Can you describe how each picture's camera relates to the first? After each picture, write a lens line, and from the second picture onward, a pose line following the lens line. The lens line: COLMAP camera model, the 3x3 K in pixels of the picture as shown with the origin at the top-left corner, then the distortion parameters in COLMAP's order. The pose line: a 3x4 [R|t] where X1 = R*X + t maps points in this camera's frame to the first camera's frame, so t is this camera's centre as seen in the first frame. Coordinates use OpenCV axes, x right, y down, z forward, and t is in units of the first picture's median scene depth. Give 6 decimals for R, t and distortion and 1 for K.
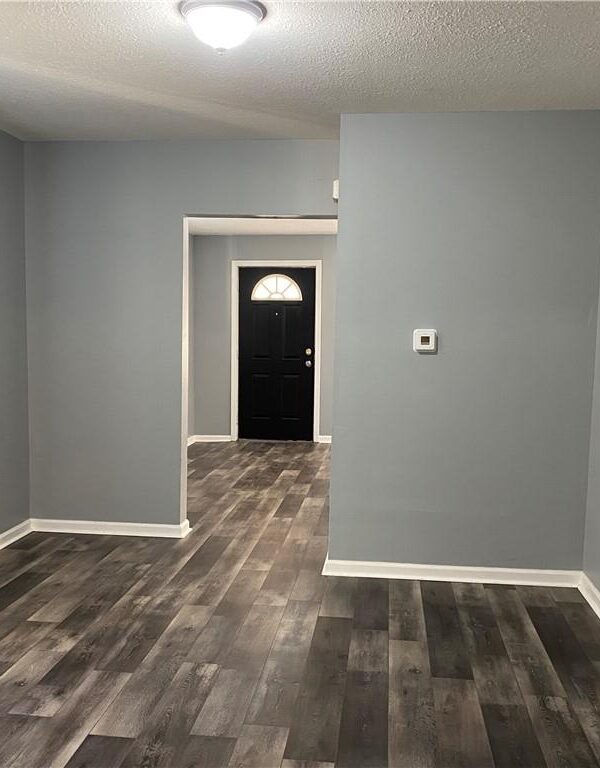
lens RADIAL K [[764.9, 0, 300.0], [0, 764.9, 384.0], [0, 0, 1]] dist [0.057470, 0.000176]
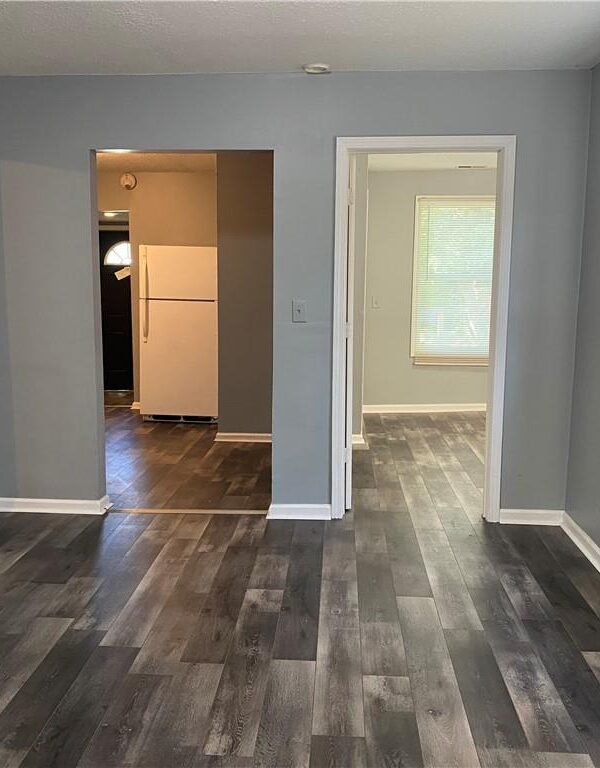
lens RADIAL K [[791.2, 0, 300.0], [0, 791.2, 384.0], [0, 0, 1]] dist [0.020506, -0.004578]
pose [[-0.998012, -0.018797, -0.060164, -0.163163], [-0.031537, 0.975345, 0.218419, -0.162416], [0.054575, 0.219882, -0.973999, 1.870629]]
